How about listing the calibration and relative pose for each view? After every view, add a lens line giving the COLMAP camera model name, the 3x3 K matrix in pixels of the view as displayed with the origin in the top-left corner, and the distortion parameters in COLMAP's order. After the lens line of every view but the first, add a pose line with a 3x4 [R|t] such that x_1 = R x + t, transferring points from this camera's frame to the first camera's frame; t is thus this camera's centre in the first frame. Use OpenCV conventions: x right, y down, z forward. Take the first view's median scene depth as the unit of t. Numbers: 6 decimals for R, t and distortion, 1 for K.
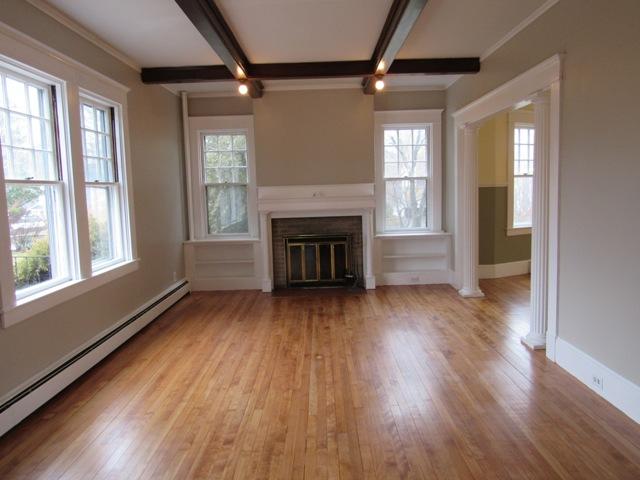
lens RADIAL K [[459.8, 0, 320.0], [0, 459.8, 240.0], [0, 0, 1]] dist [-0.023076, 0.003724]
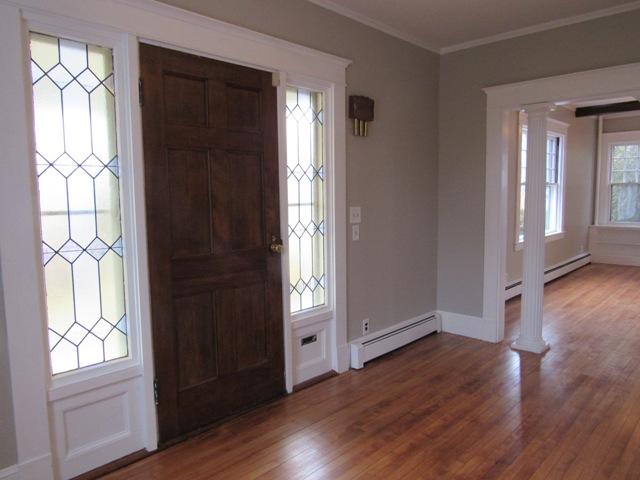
lens RADIAL K [[459.8, 0, 320.0], [0, 459.8, 240.0], [0, 0, 1]] dist [-0.023076, 0.003724]
pose [[0.722540, 0.086344, -0.685916, 0.080064], [-0.077503, 0.996032, 0.043740, 0.067571], [0.686972, 0.021557, 0.726365, -0.733804]]
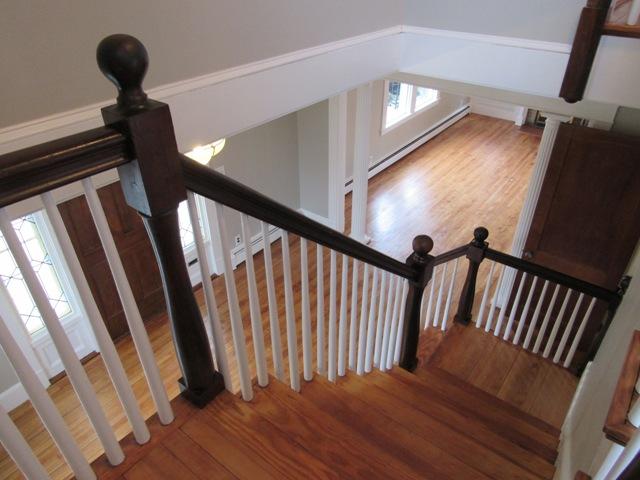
lens RADIAL K [[459.8, 0, 320.0], [0, 459.8, 240.0], [0, 0, 1]] dist [-0.023076, 0.003724]
pose [[0.788378, 0.367592, -0.493292, 0.333329], [-0.082962, 0.858054, 0.506815, -0.359955], [0.609572, -0.358637, 0.706967, -0.779787]]
